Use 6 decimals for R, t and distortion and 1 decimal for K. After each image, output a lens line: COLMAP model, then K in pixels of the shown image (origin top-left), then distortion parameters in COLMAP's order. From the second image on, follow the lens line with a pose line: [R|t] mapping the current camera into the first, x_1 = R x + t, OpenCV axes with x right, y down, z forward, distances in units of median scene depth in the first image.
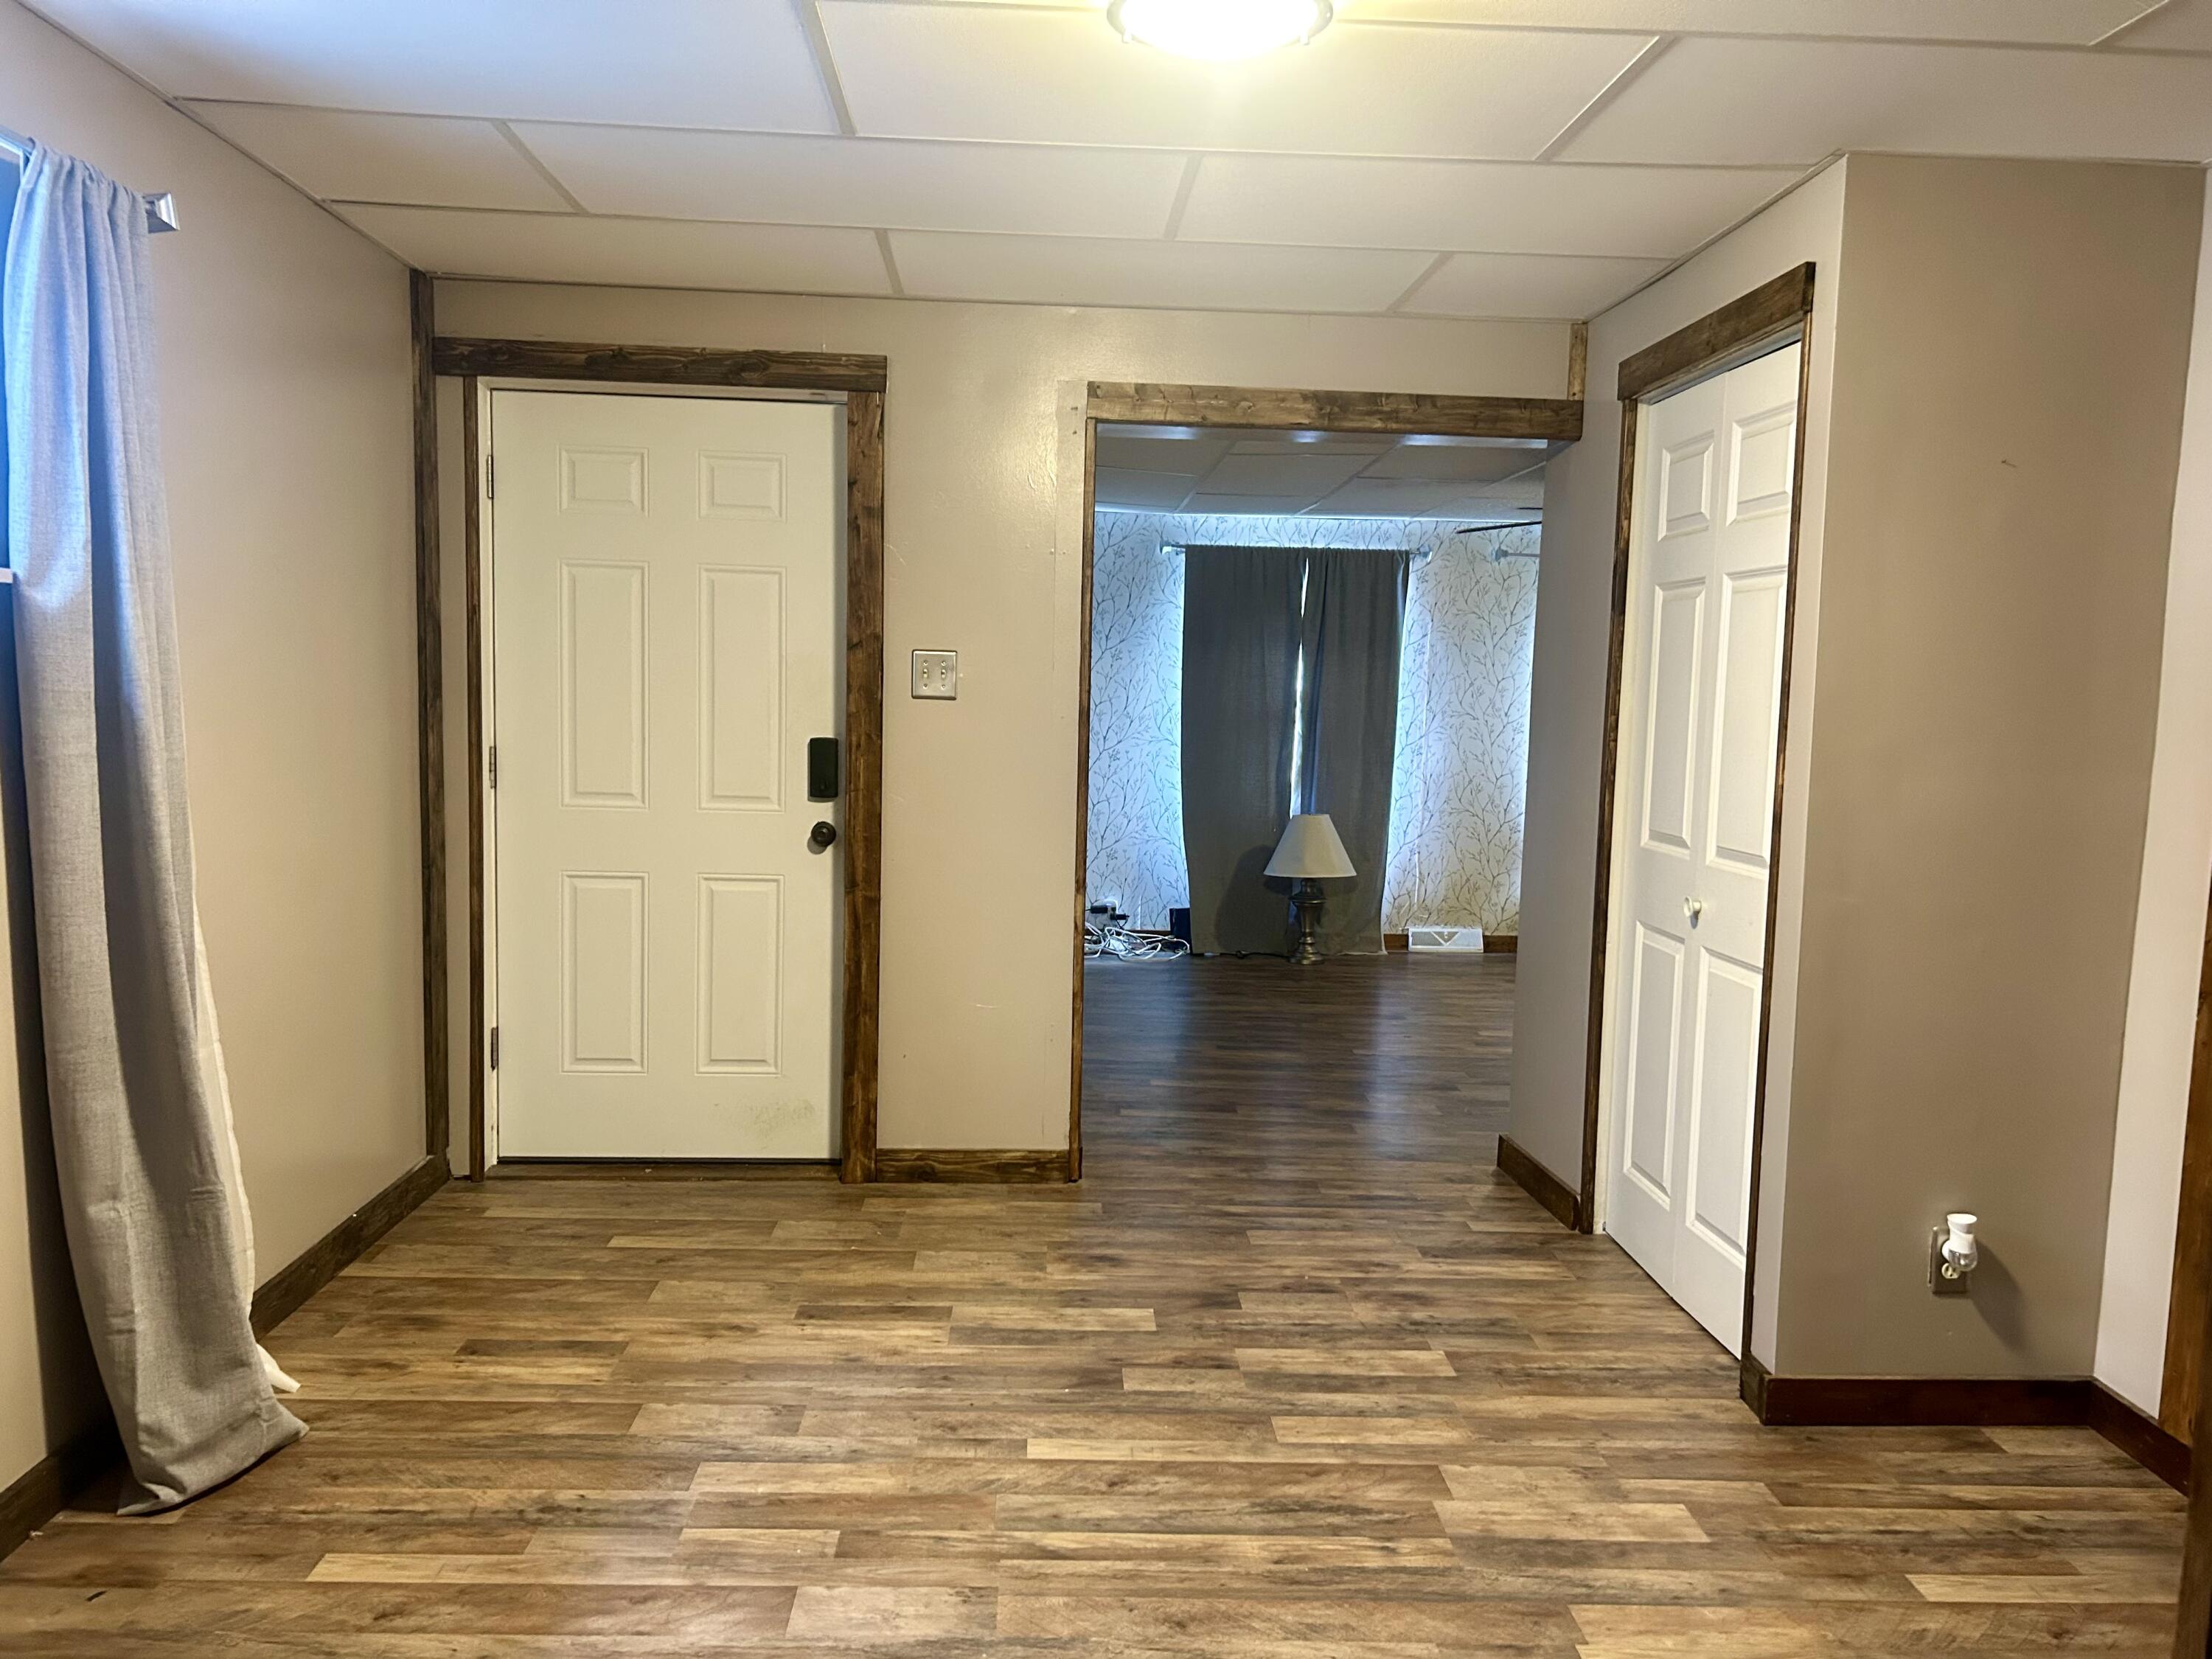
lens RADIAL K [[1685.3, 0, 1106.0], [0, 1685.3, 829.5], [0, 0, 1]] dist [0.043164, -0.041658]
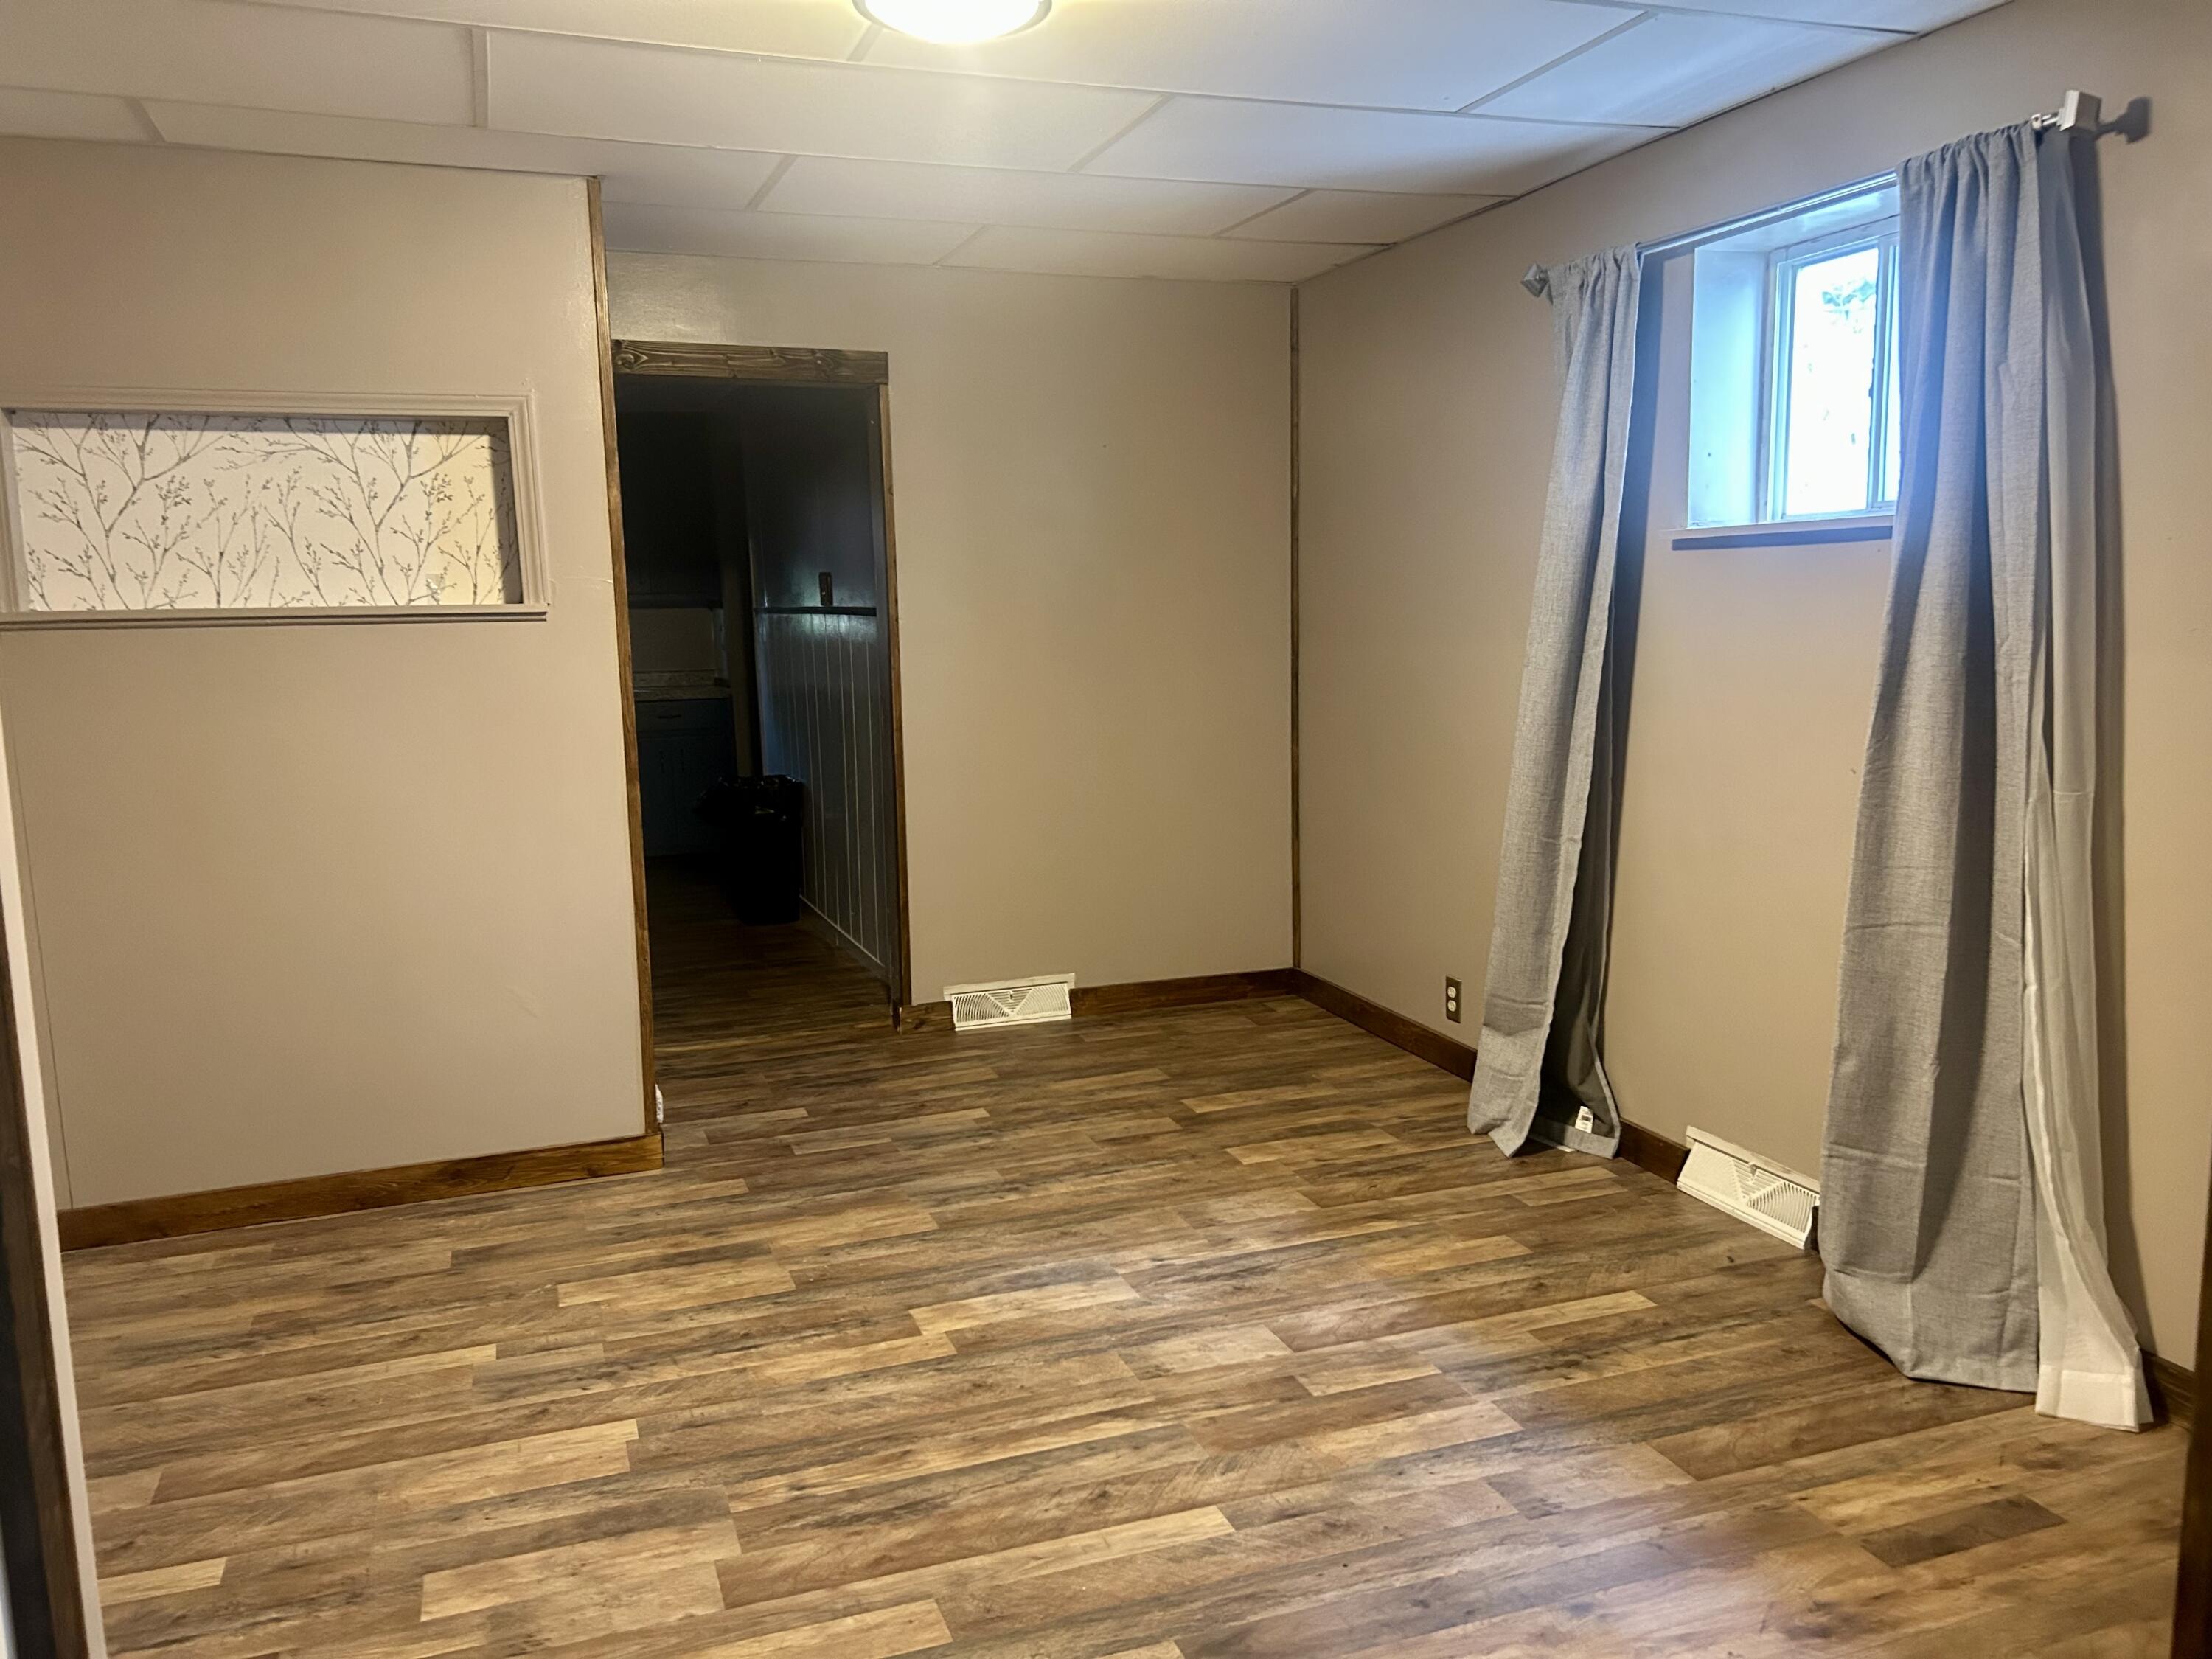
lens RADIAL K [[1685.3, 0, 1106.0], [0, 1685.3, 829.5], [0, 0, 1]] dist [0.043164, -0.041658]
pose [[-0.952435, 0.031453, -0.303114, 0.257021], [-0.036134, 0.975986, 0.214815, -0.146244], [0.302591, 0.215550, -0.928427, 1.714548]]
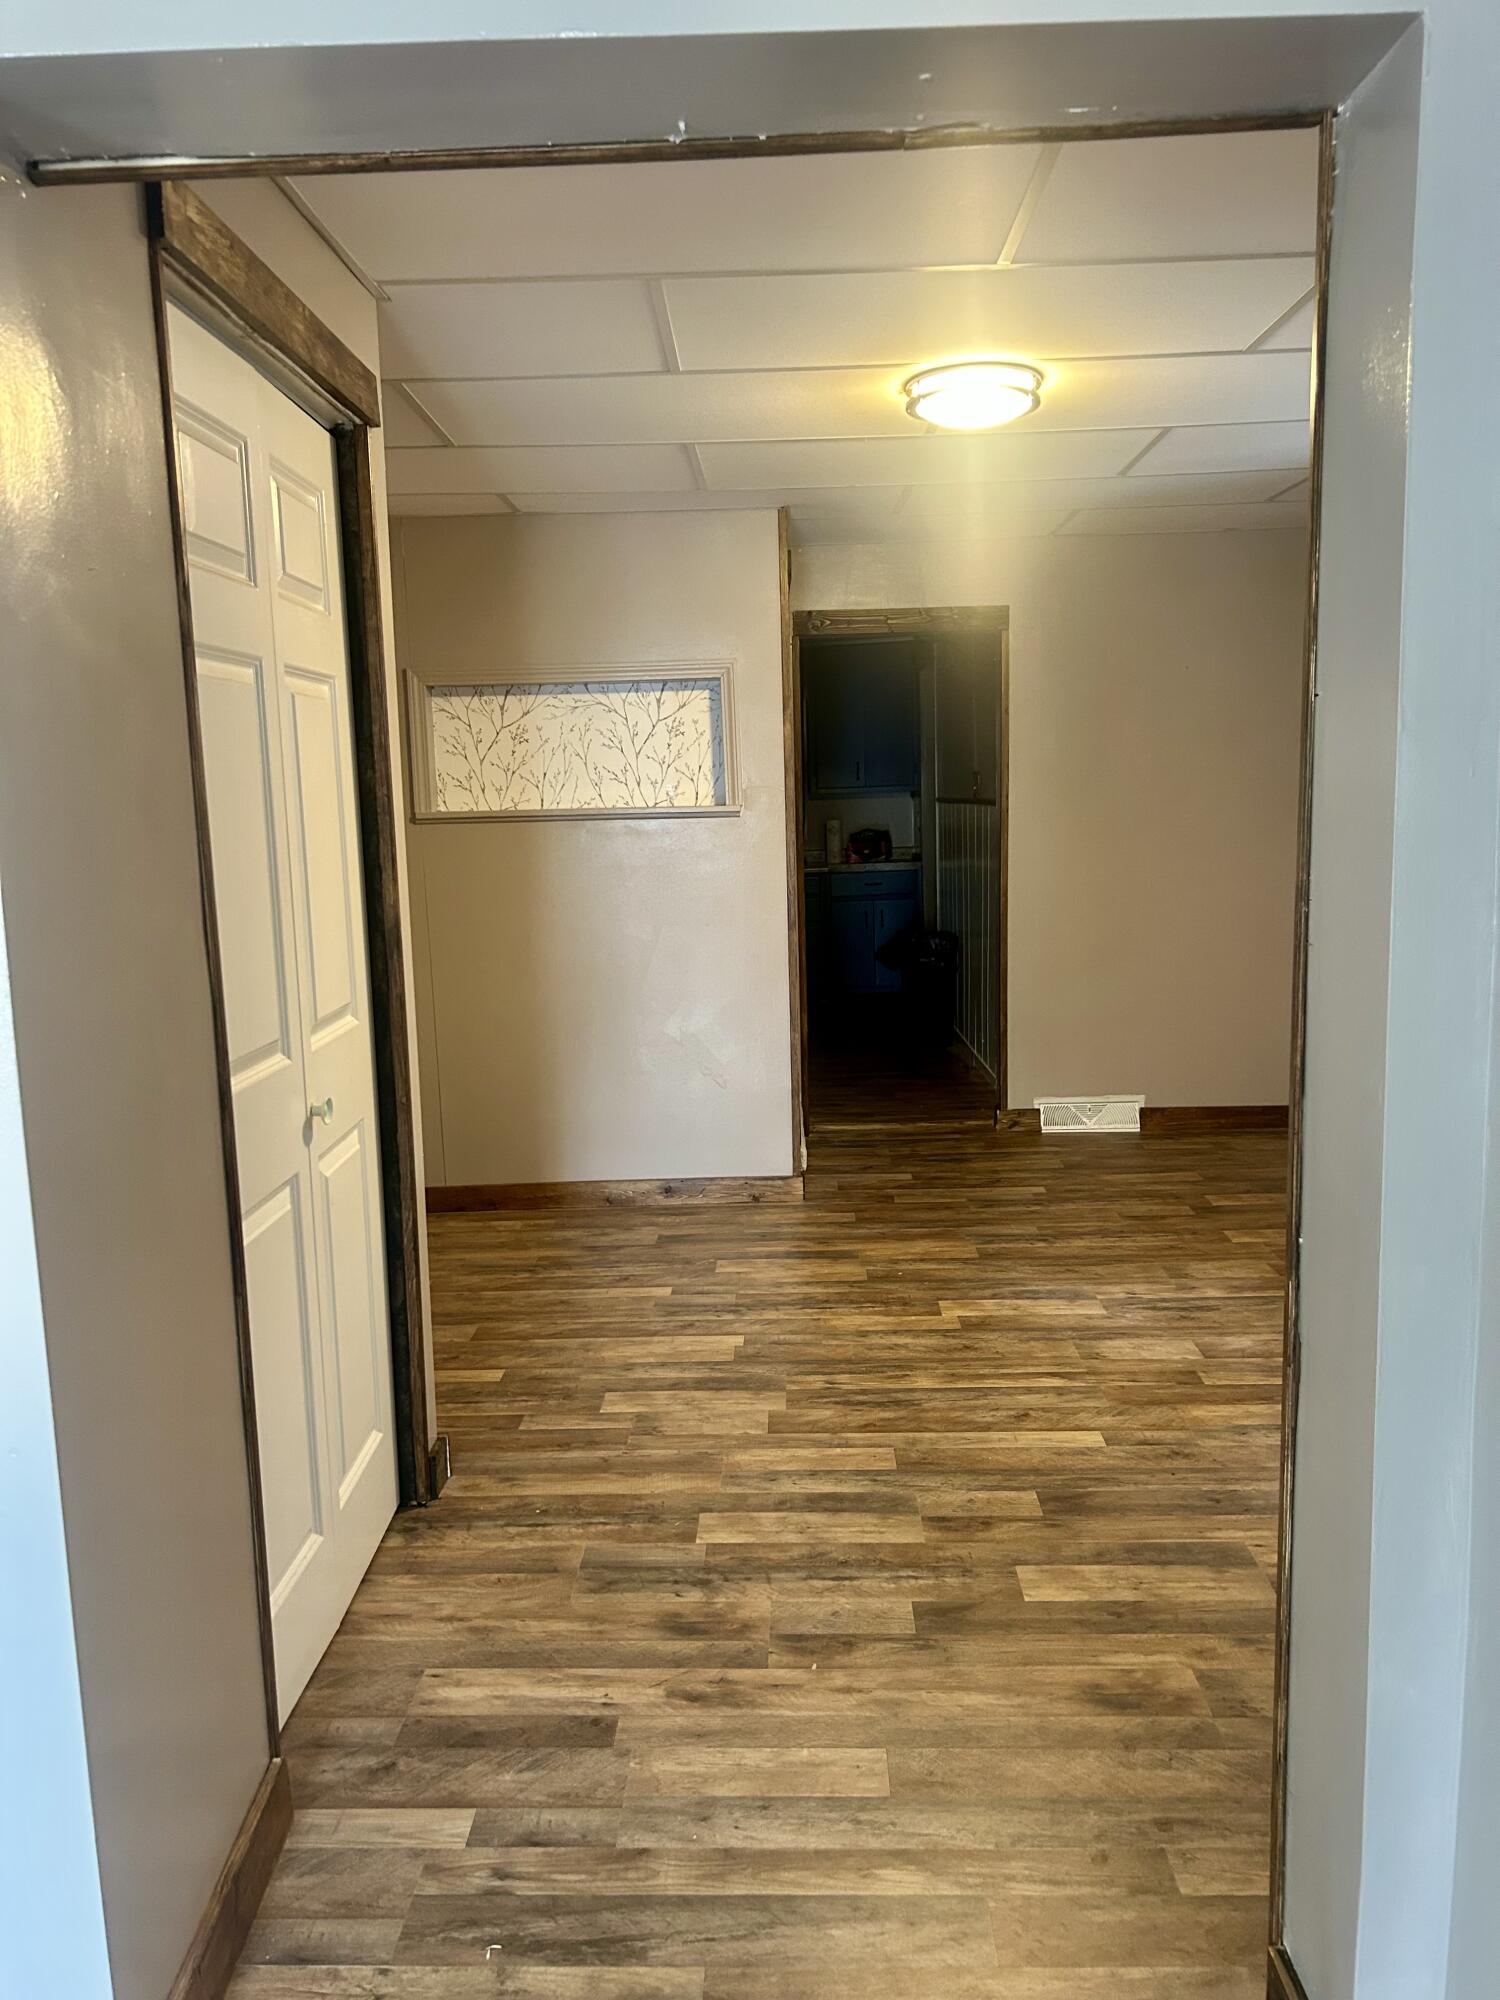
lens RADIAL K [[1514.2, 0, 750.0], [0, 1514.2, 1000.0], [0, 0, 1]] dist [0.105252, -0.212620]
pose [[-0.997896, -0.011211, 0.063856, 0.141987], [0.003538, 0.974051, 0.226303, -0.193310], [-0.064736, 0.226053, -0.971962, 2.046013]]
